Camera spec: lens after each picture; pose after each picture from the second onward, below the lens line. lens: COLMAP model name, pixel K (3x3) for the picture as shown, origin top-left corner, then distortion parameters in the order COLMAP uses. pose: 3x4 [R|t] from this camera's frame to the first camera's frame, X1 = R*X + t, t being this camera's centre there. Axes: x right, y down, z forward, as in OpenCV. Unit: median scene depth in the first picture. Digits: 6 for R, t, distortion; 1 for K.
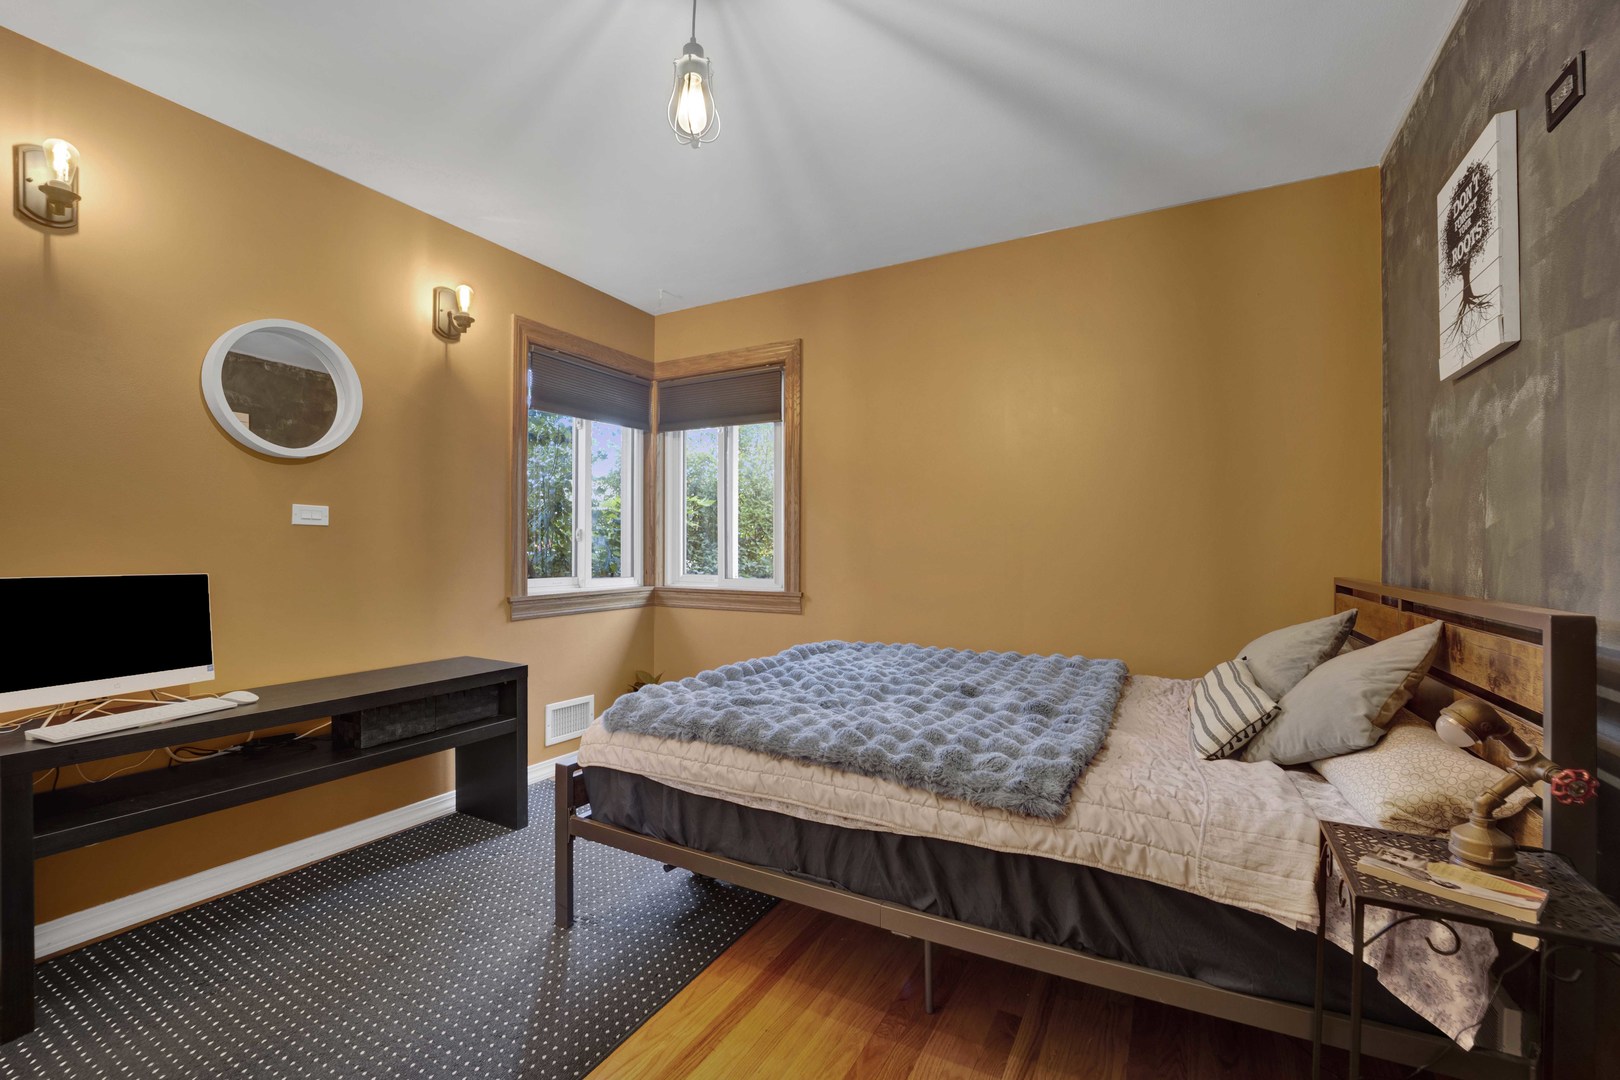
lens RADIAL K [[683.5, 0, 810.9], [0, 683.5, 551.5], [0, 0, 1]] dist [-0.021967, -0.000546]
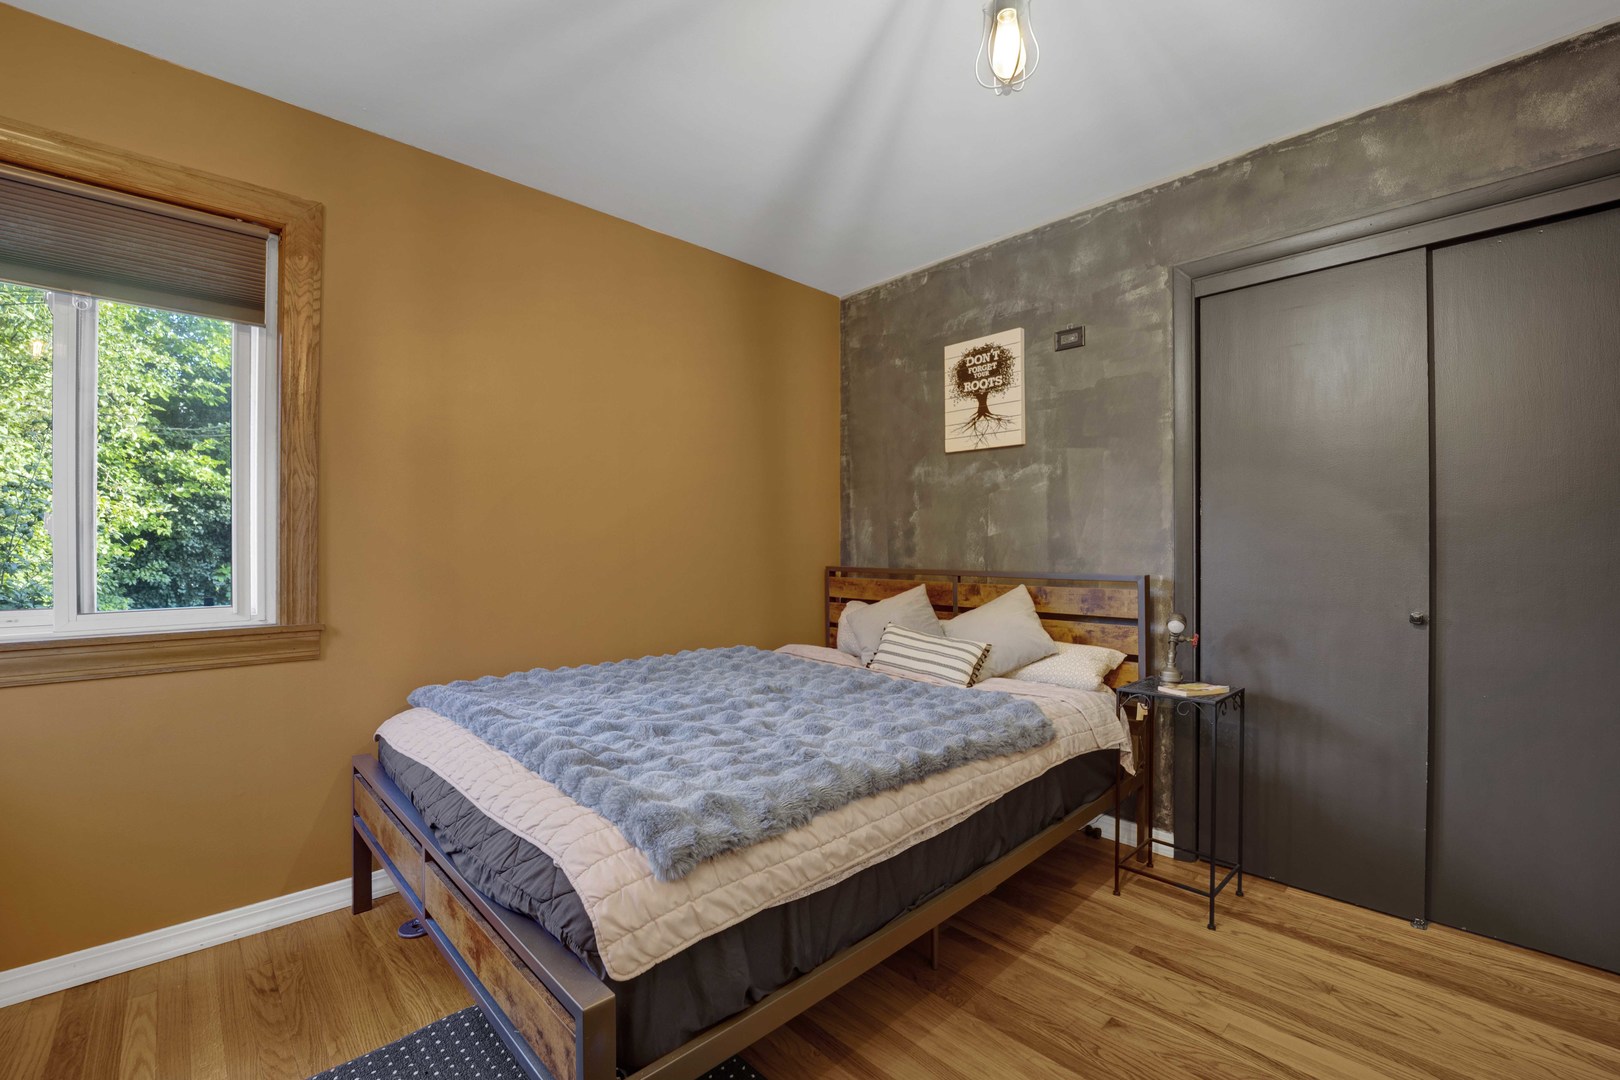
lens RADIAL K [[683.5, 0, 814.2], [0, 683.5, 535.8], [0, 0, 1]] dist [-0.021967, -0.000546]
pose [[0.295696, 0.012578, 0.955199, -0.940128], [0.006237, 0.999867, -0.015097, -0.009154], [-0.955262, 0.010422, 0.295579, 0.855790]]
